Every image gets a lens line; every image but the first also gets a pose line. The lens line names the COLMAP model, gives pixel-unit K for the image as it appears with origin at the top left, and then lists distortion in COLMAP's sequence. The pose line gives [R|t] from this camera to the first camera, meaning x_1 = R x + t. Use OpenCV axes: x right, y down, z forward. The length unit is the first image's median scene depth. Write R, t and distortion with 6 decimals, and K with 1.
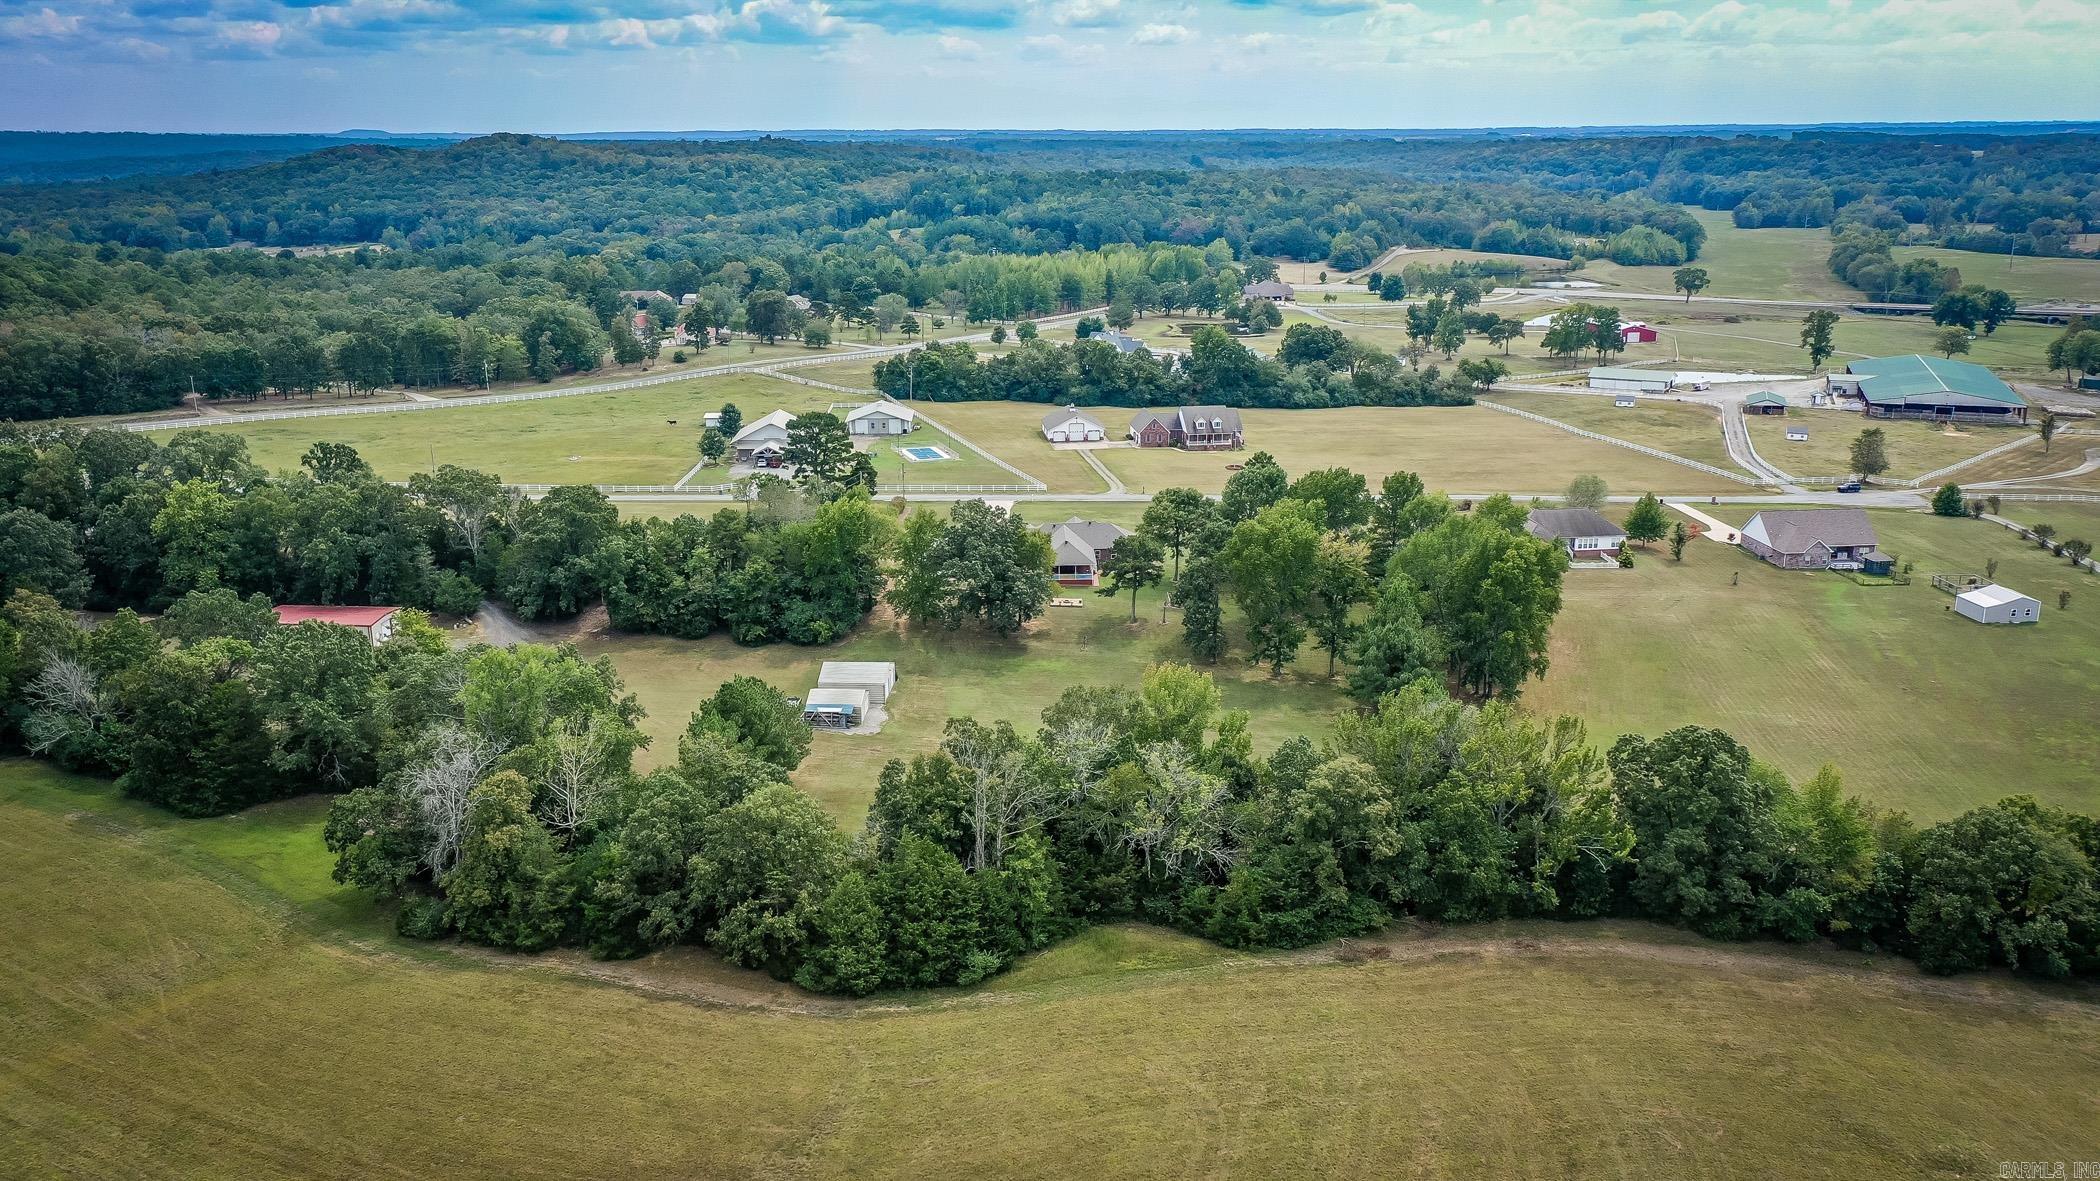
lens RADIAL K [[1661.0, 0, 1048.1], [0, 1661.0, 582.3], [0, 0, 1]] dist [0.019216, 0.012029]
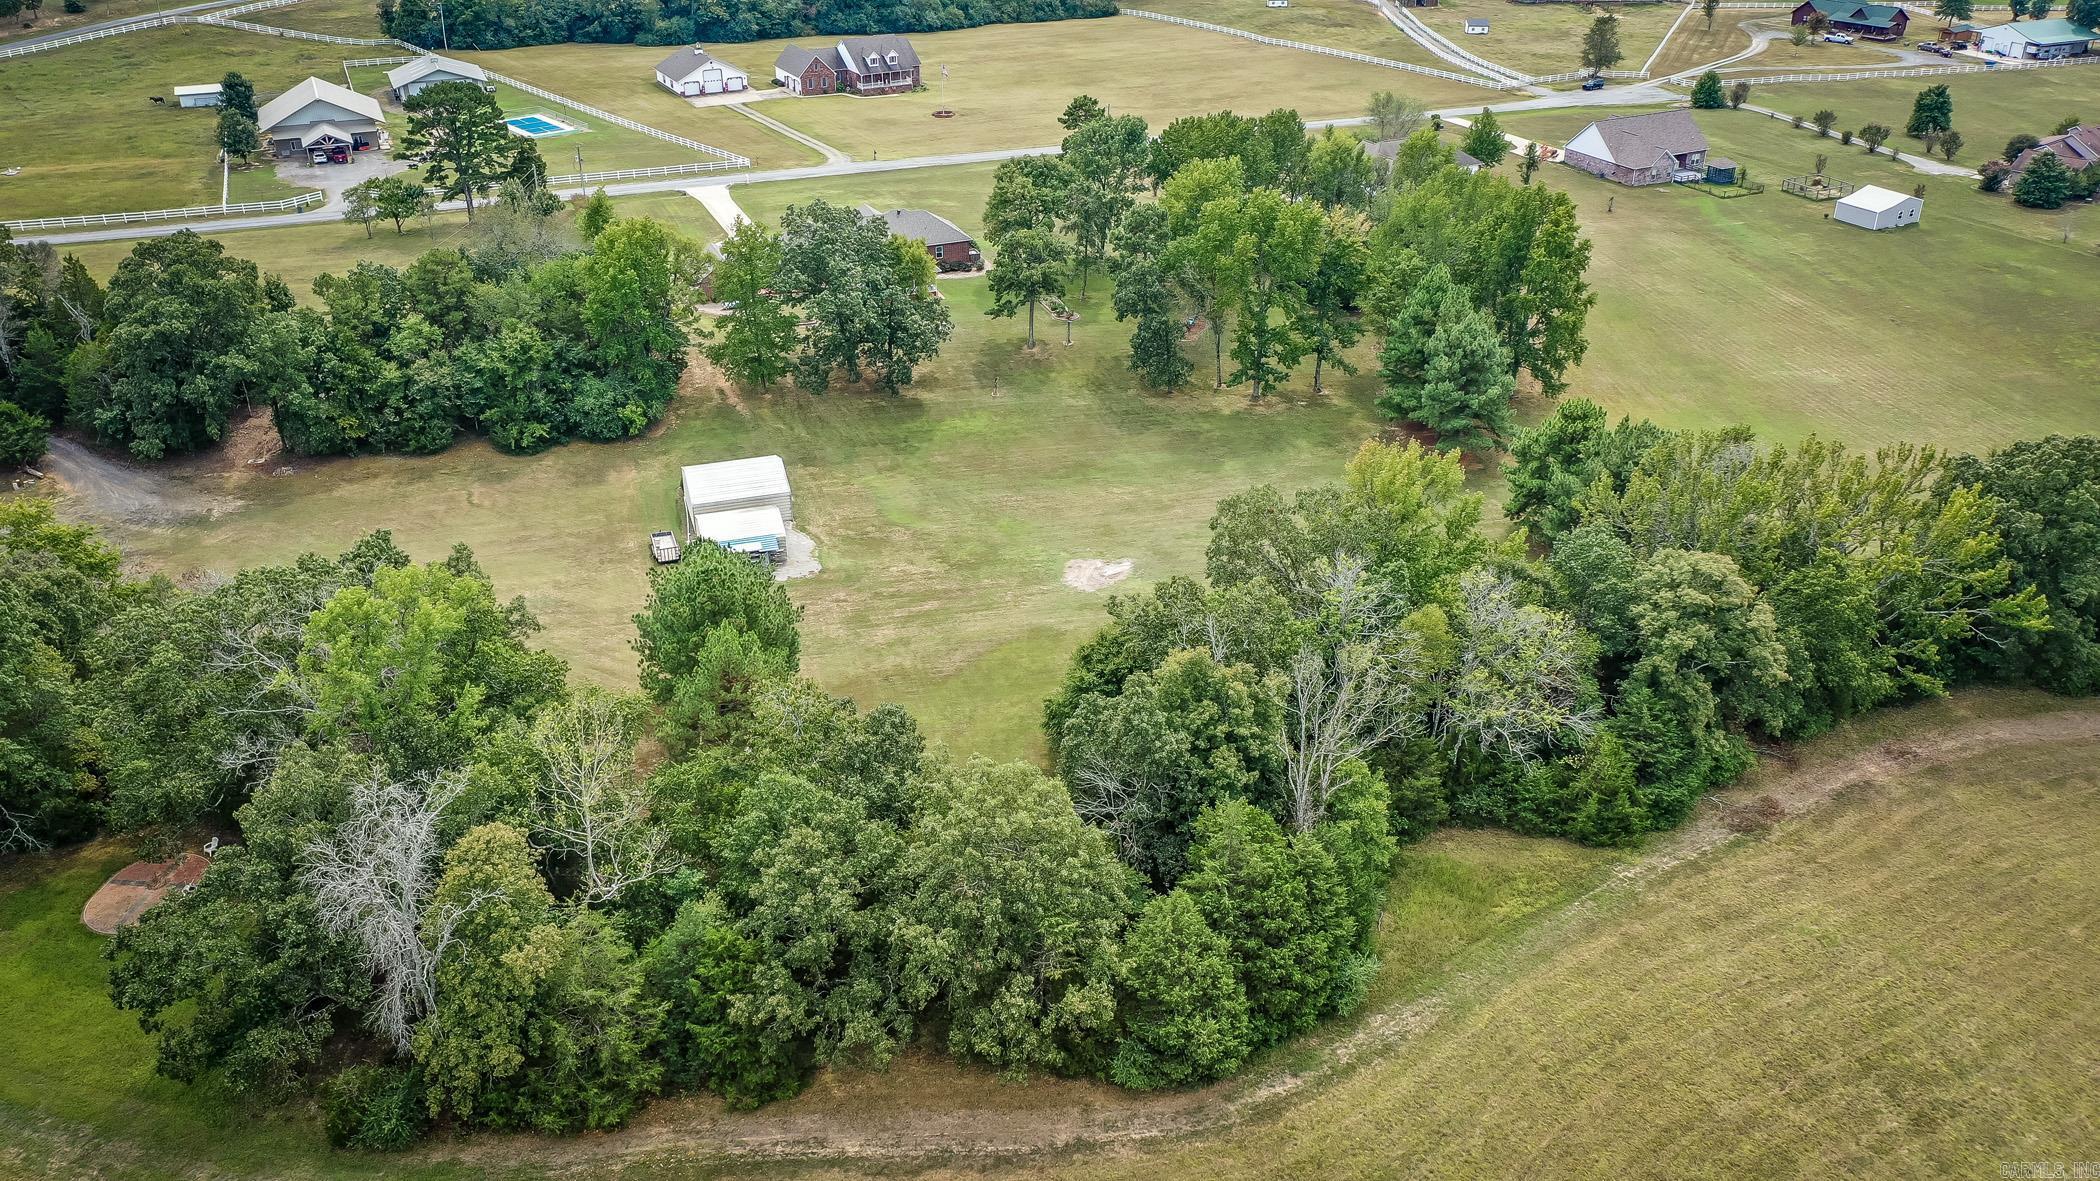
lens RADIAL K [[1661.0, 0, 1062.1], [0, 1661.0, 592.6], [0, 0, 1]] dist [0.019216, 0.012029]
pose [[0.934145, -0.169189, 0.314242, -0.196804], [0.094817, 0.966501, 0.238508, -0.048024], [-0.344068, -0.193005, 0.918894, 0.285212]]
